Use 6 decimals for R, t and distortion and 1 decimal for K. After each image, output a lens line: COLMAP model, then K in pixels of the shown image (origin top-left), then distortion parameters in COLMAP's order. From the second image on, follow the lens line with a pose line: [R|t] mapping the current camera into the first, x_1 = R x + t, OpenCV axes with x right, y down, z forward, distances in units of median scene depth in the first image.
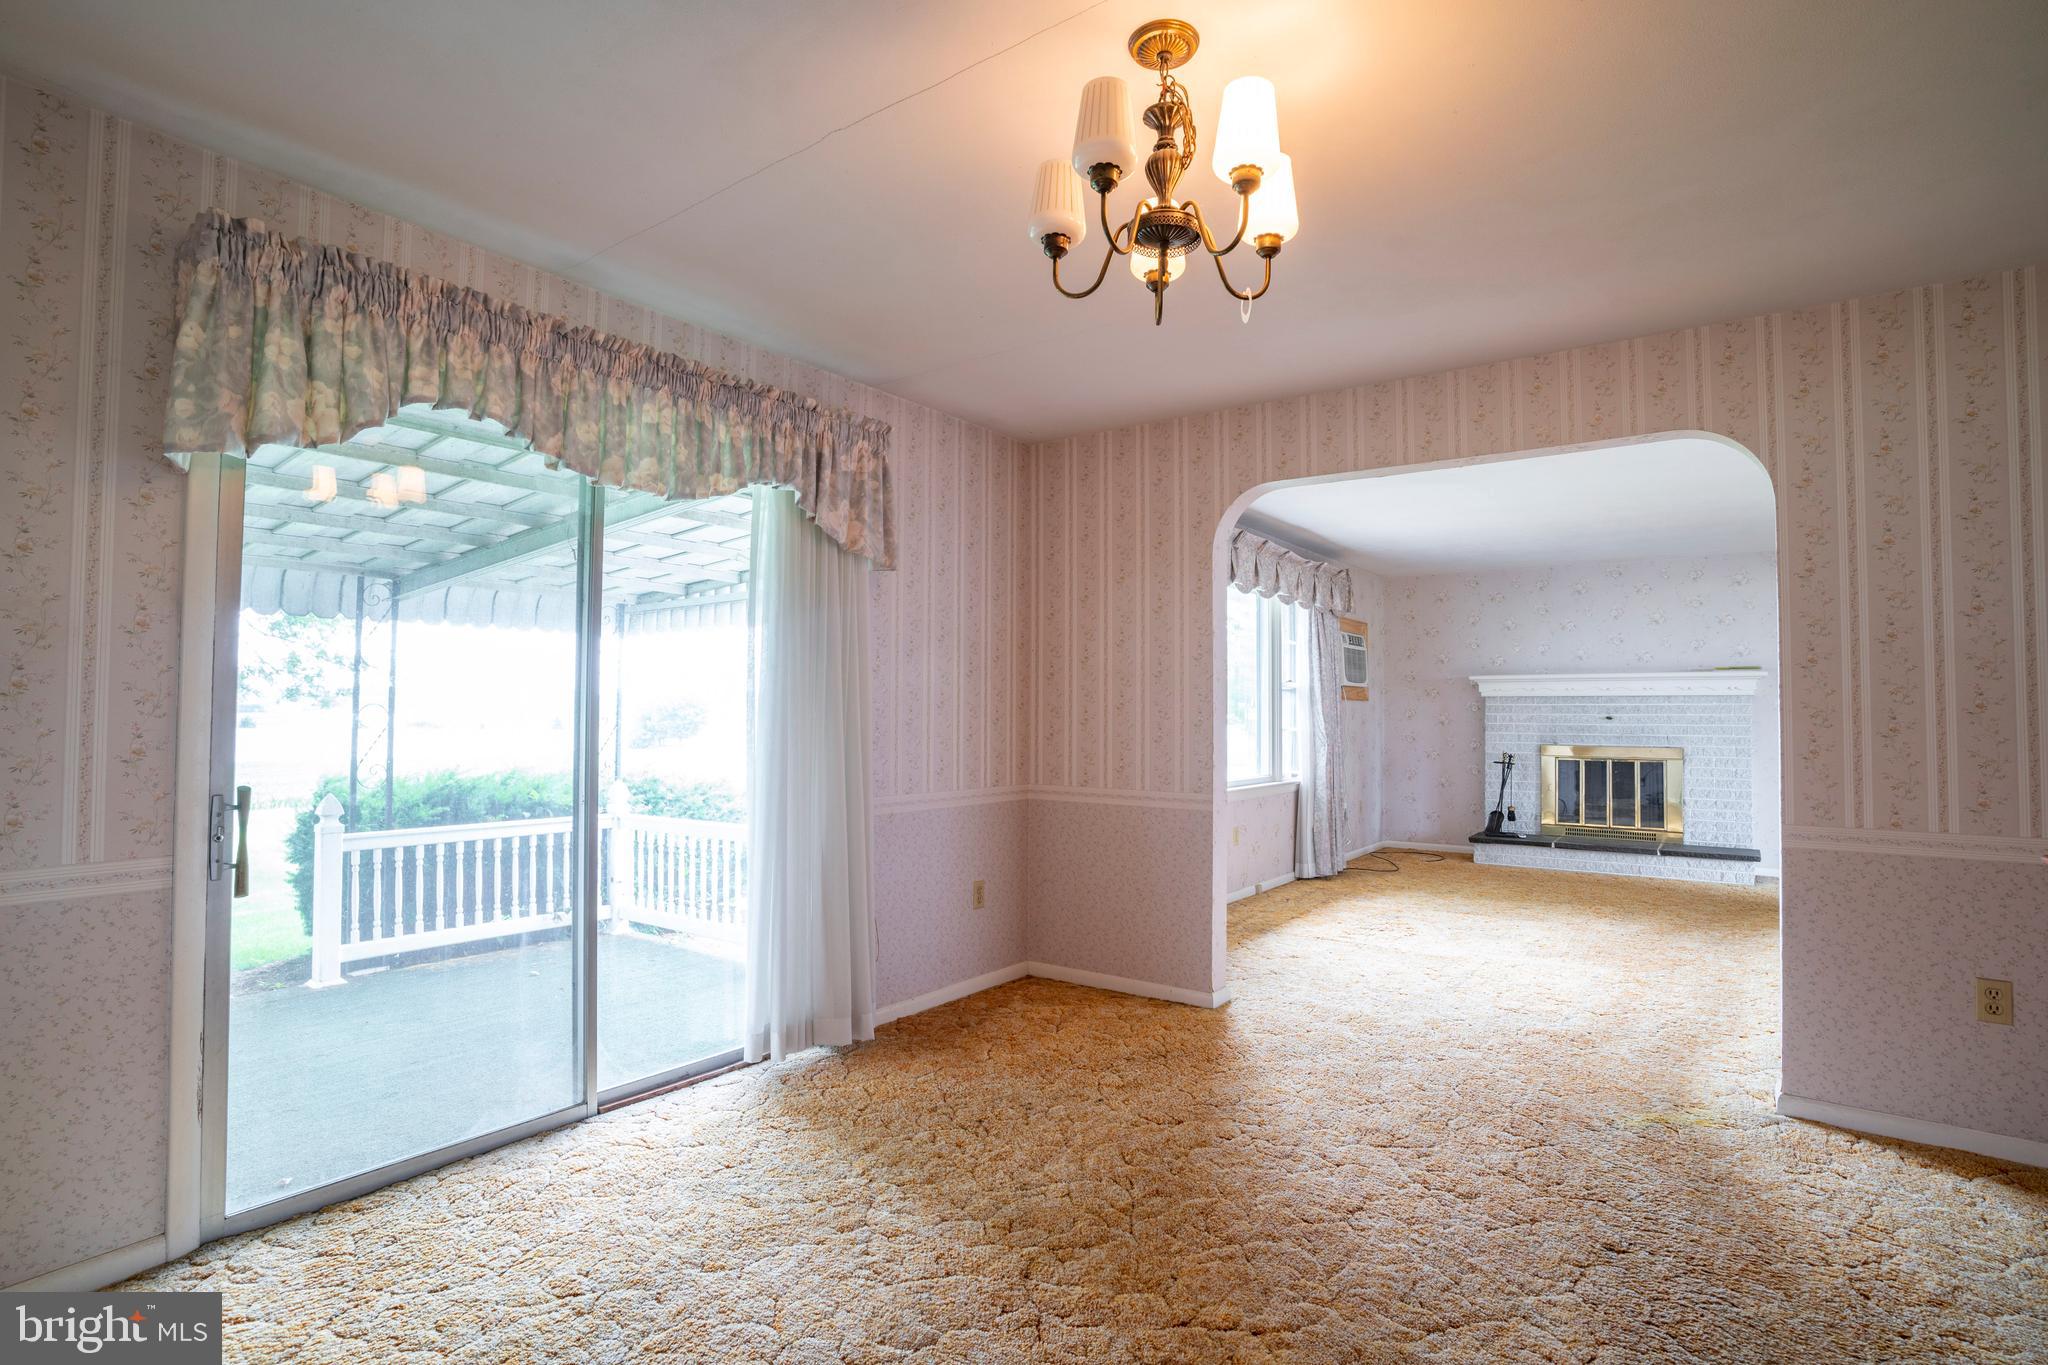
lens RADIAL K [[1077.8, 0, 1024.0], [0, 1077.8, 682.5], [0, 0, 1]] dist [-0.061227, 0.025524]
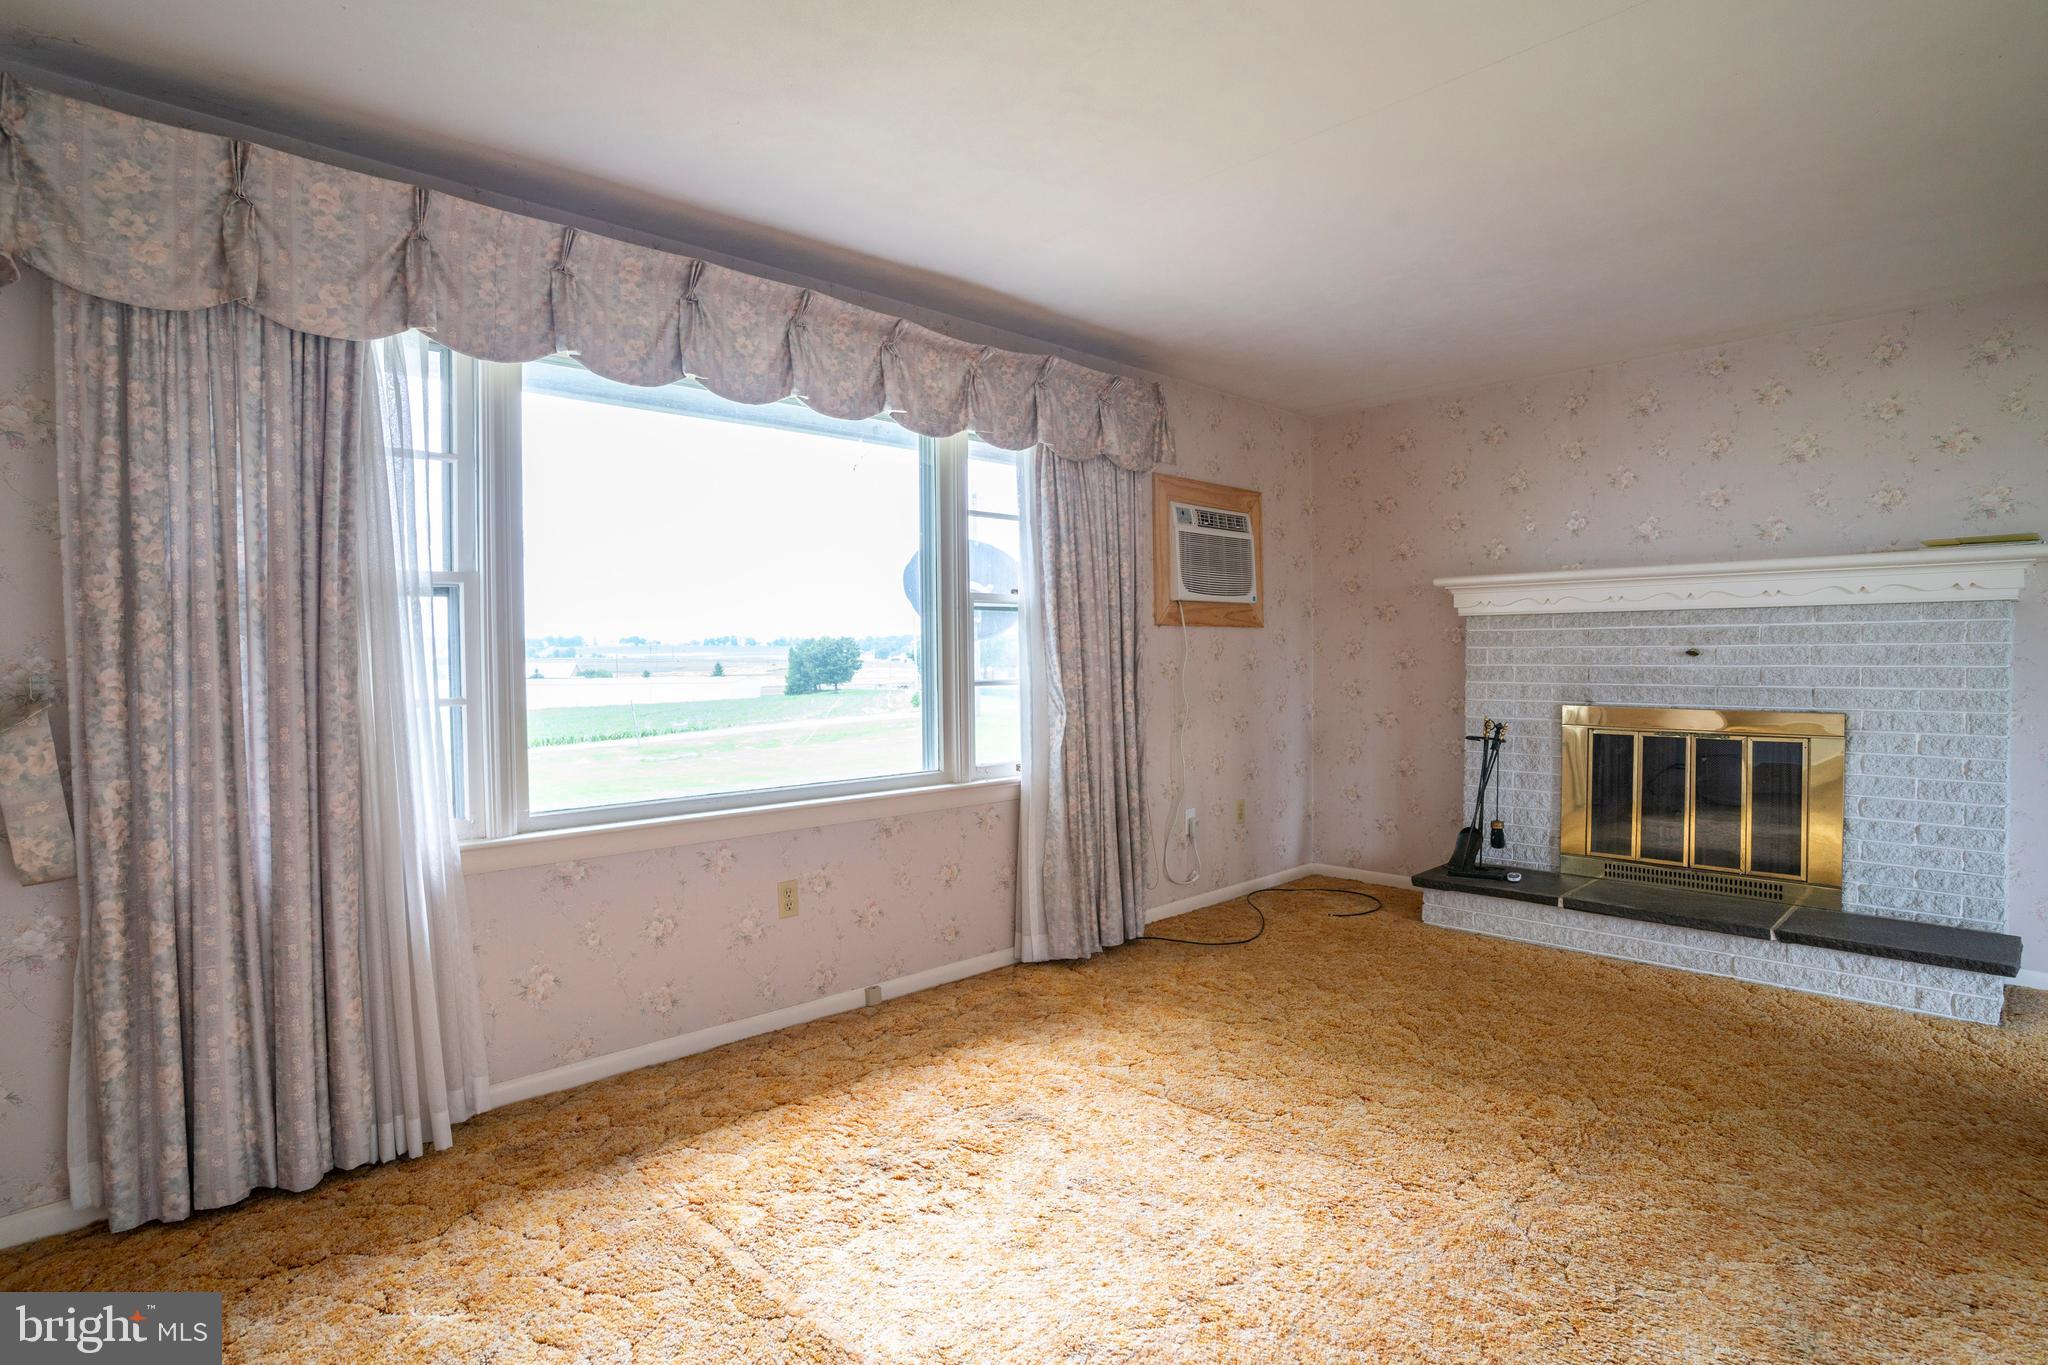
lens RADIAL K [[1077.8, 0, 1024.0], [0, 1077.8, 682.5], [0, 0, 1]] dist [-0.061227, 0.025524]
pose [[0.982136, -0.009245, -0.187947, 0.340979], [0.019898, 0.998295, 0.054877, 0.013966], [0.187119, -0.057637, 0.980645, 0.455909]]
